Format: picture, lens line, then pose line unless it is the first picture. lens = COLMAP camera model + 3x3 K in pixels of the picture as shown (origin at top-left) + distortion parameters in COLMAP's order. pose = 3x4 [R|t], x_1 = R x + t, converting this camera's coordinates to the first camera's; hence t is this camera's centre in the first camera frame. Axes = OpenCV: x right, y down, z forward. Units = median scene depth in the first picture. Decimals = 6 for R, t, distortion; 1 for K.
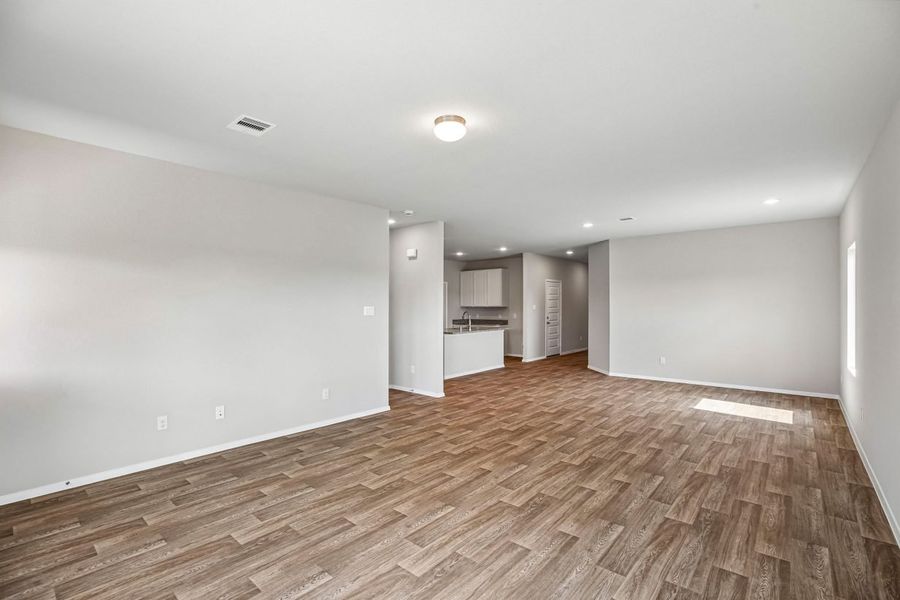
lens RADIAL K [[407.4, 0, 445.8], [0, 407.4, 307.3], [0, 0, 1]] dist [-0.028977, 0.007347]
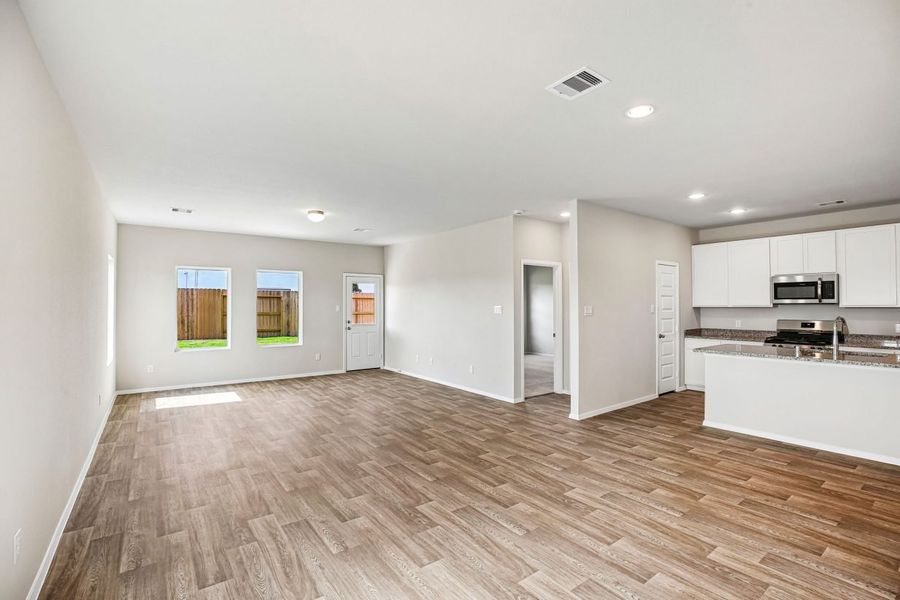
lens RADIAL K [[407.4, 0, 453.5], [0, 407.4, 299.9], [0, 0, 1]] dist [-0.028977, 0.007347]
pose [[-0.206667, -0.014226, -0.978308, 0.847500], [0.005320, 0.999863, -0.015663, -0.001846], [0.978397, -0.008442, -0.206563, 0.966479]]
